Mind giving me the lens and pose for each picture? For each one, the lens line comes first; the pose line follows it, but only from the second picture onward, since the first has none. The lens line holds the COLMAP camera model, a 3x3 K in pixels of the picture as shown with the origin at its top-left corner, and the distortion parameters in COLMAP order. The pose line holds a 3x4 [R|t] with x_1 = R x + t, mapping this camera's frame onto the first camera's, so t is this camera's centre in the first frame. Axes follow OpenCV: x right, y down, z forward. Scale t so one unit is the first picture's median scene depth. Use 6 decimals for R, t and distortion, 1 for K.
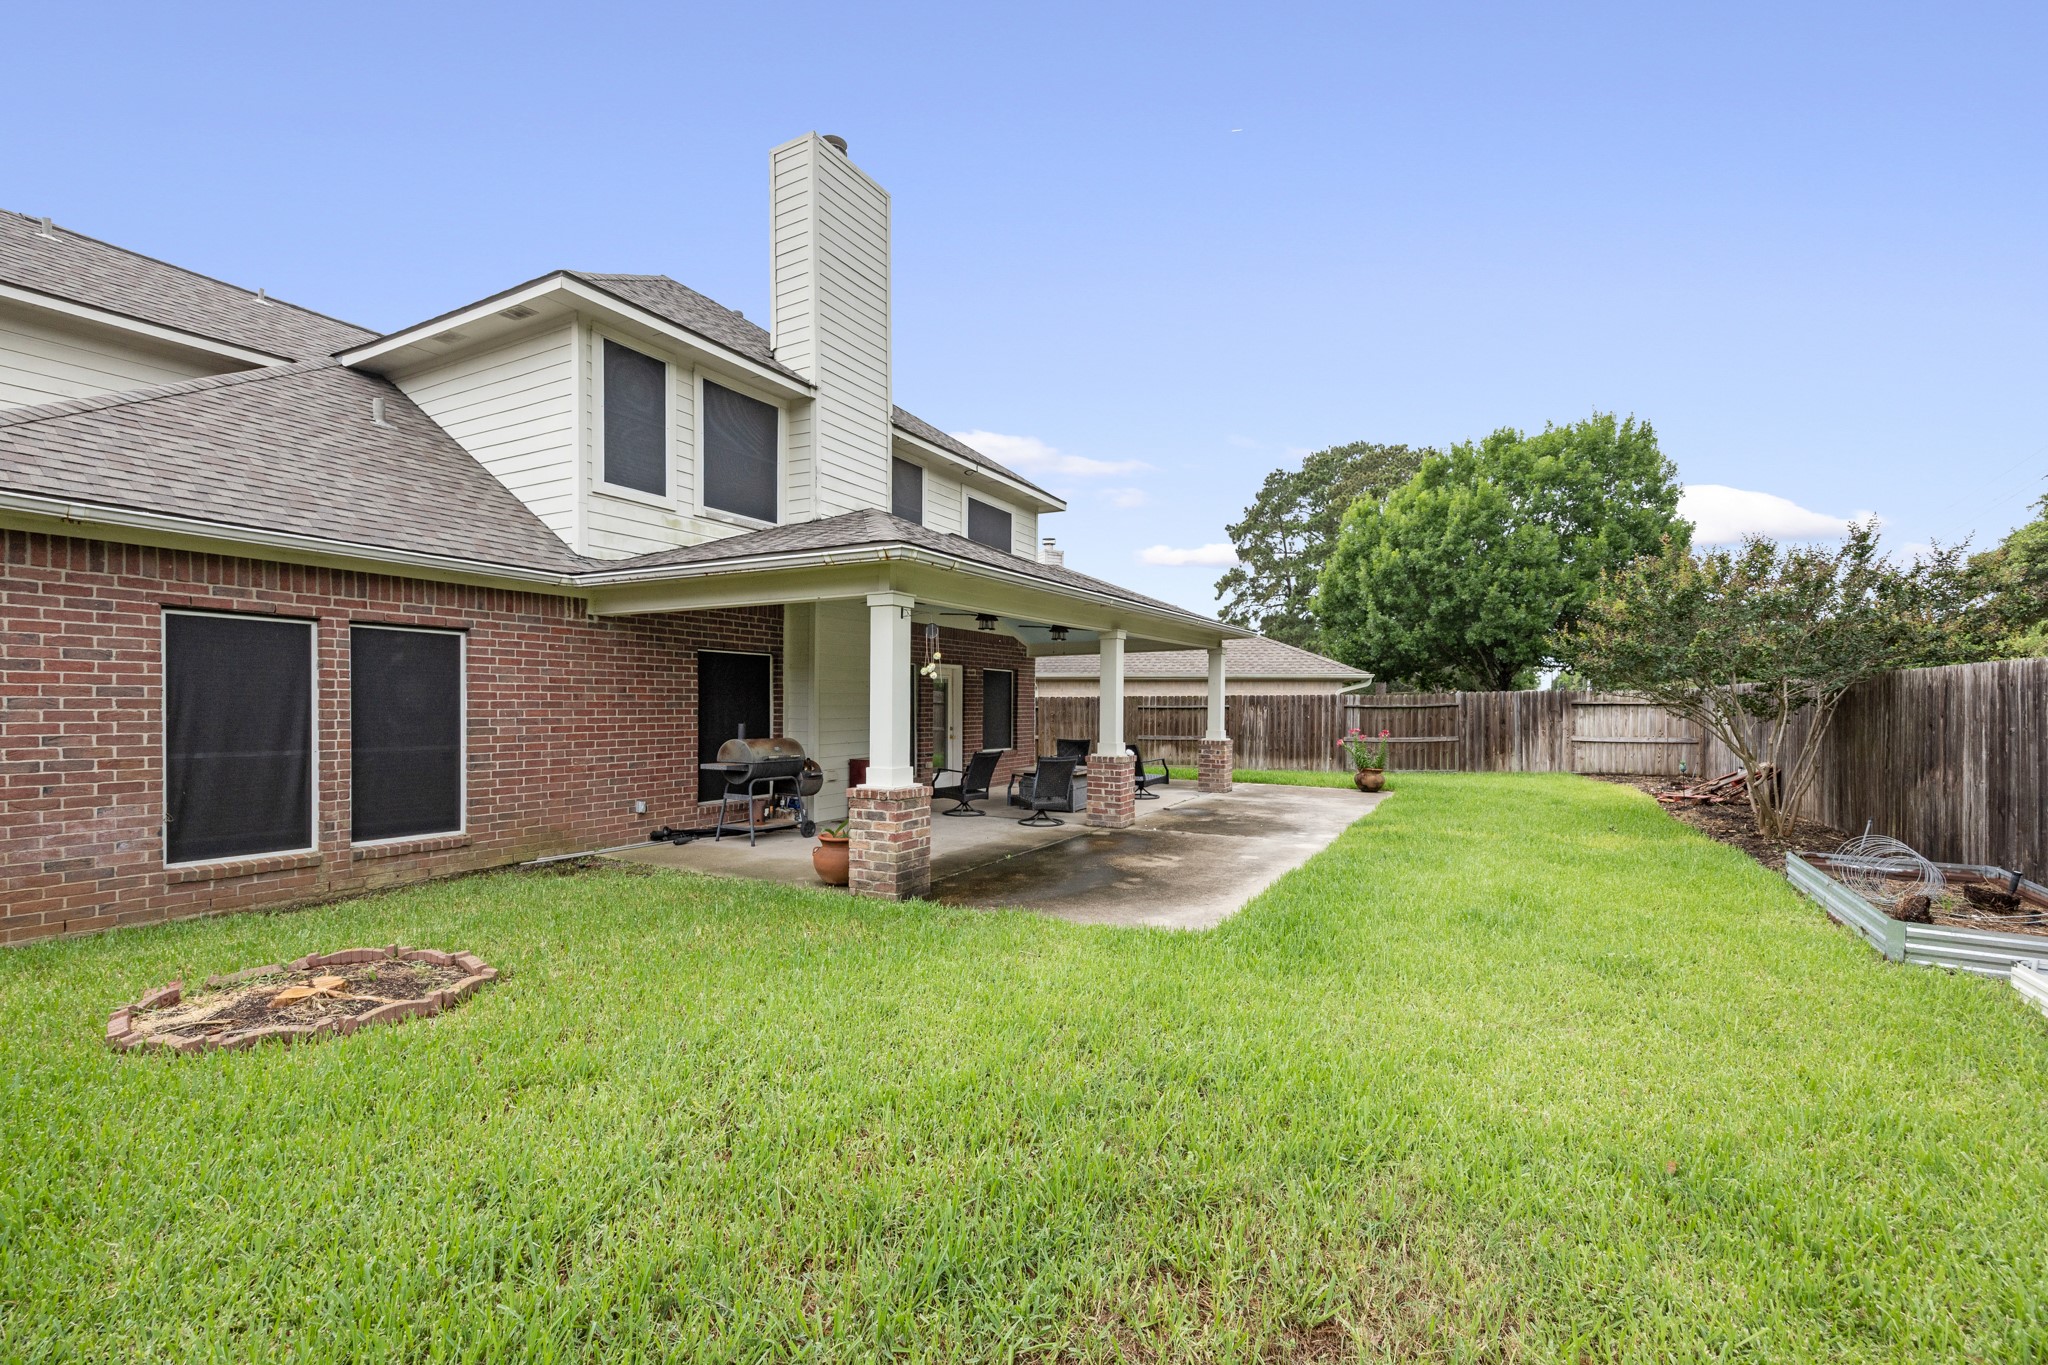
lens RADIAL K [[853.9, 0, 1021.2], [0, 853.9, 698.7], [0, 0, 1]] dist [-0.000538, 0.000042]
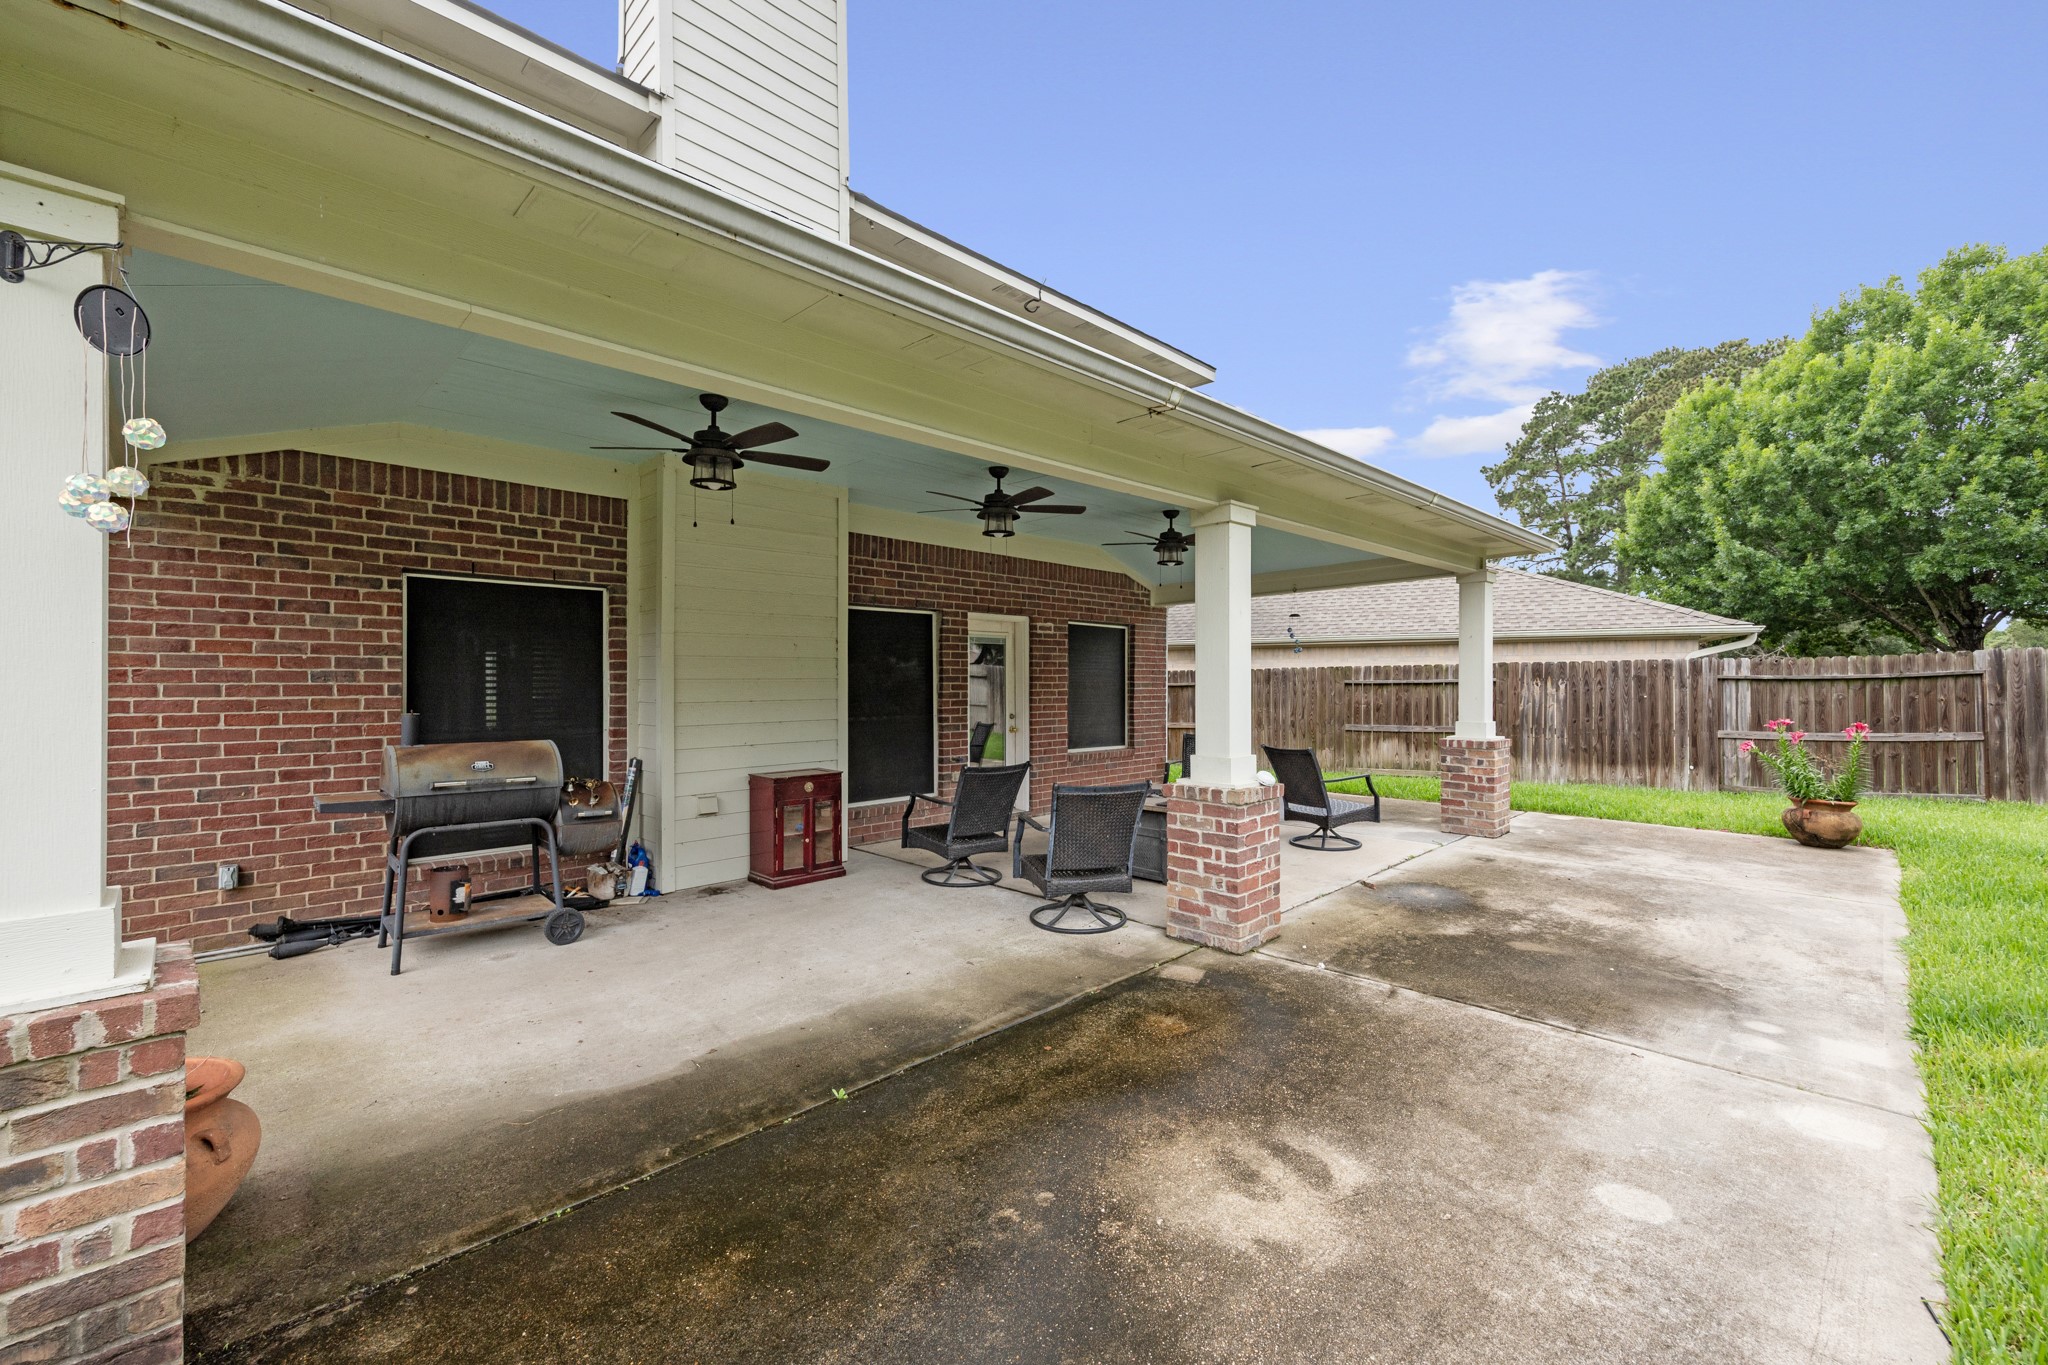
lens RADIAL K [[787.2, 0, 1038.7], [0, 787.2, 679.6], [0, 0, 1]] dist [0.004919, -0.000422]
pose [[0.962476, -0.008592, -0.271231, 0.073073], [0.008260, 0.999963, -0.002365, 0.006983], [0.271241, 0.000036, 0.962511, 0.334272]]
